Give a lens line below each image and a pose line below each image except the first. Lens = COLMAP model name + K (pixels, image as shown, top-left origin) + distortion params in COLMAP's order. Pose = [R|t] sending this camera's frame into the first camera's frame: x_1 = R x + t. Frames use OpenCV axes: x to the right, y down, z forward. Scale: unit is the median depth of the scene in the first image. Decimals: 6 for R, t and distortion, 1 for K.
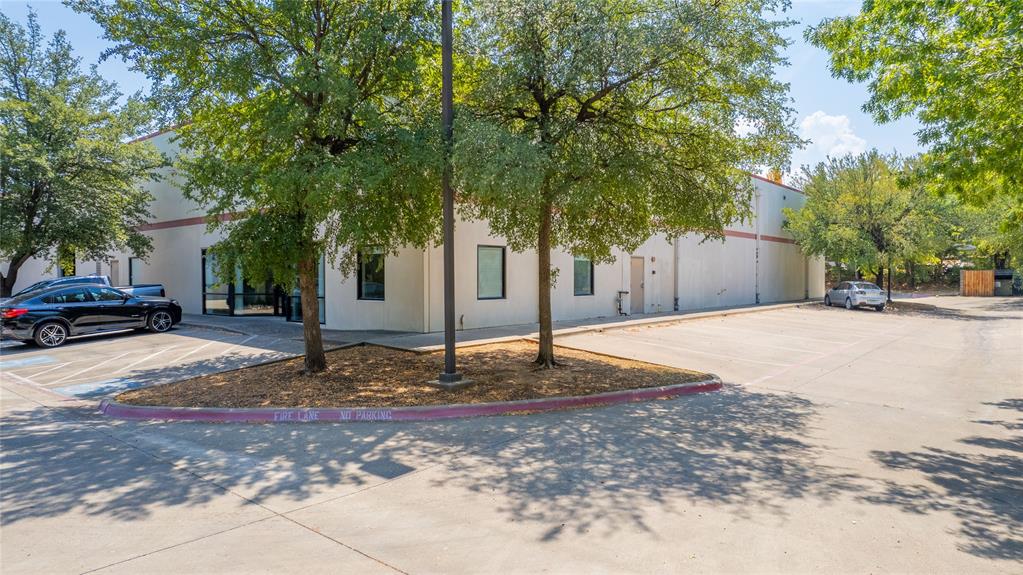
lens RADIAL K [[663.7, 0, 520.8], [0, 663.7, 287.2], [0, 0, 1]] dist [-0.083576, 0.070416]
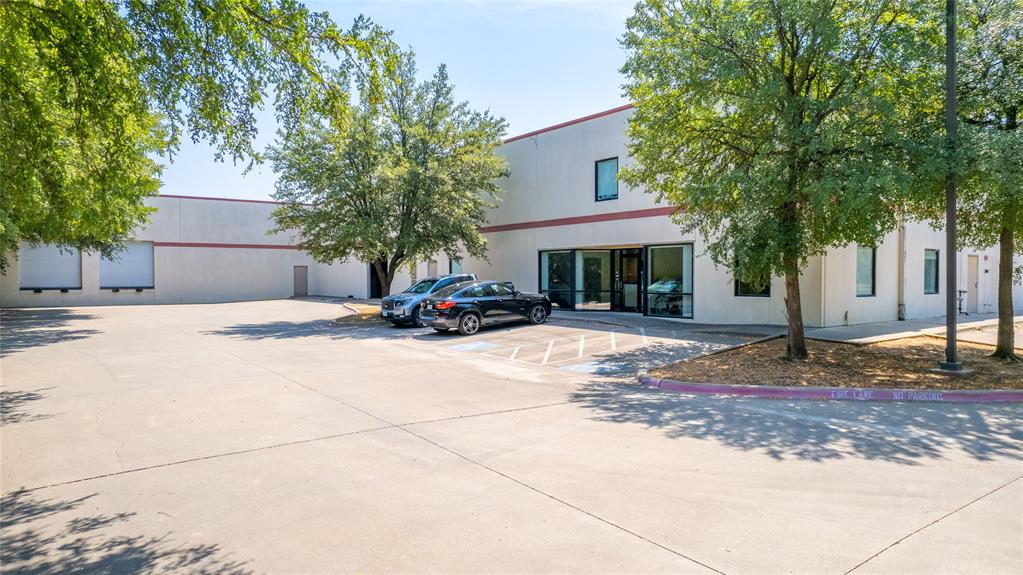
lens RADIAL K [[663.7, 0, 521.9], [0, 663.7, 283.1], [0, 0, 1]] dist [-0.083576, 0.070416]
pose [[0.968007, 0.002994, -0.250905, -0.334586], [-0.004539, 0.999974, -0.005579, 0.005470], [0.250881, 0.006539, 0.967996, -0.135065]]
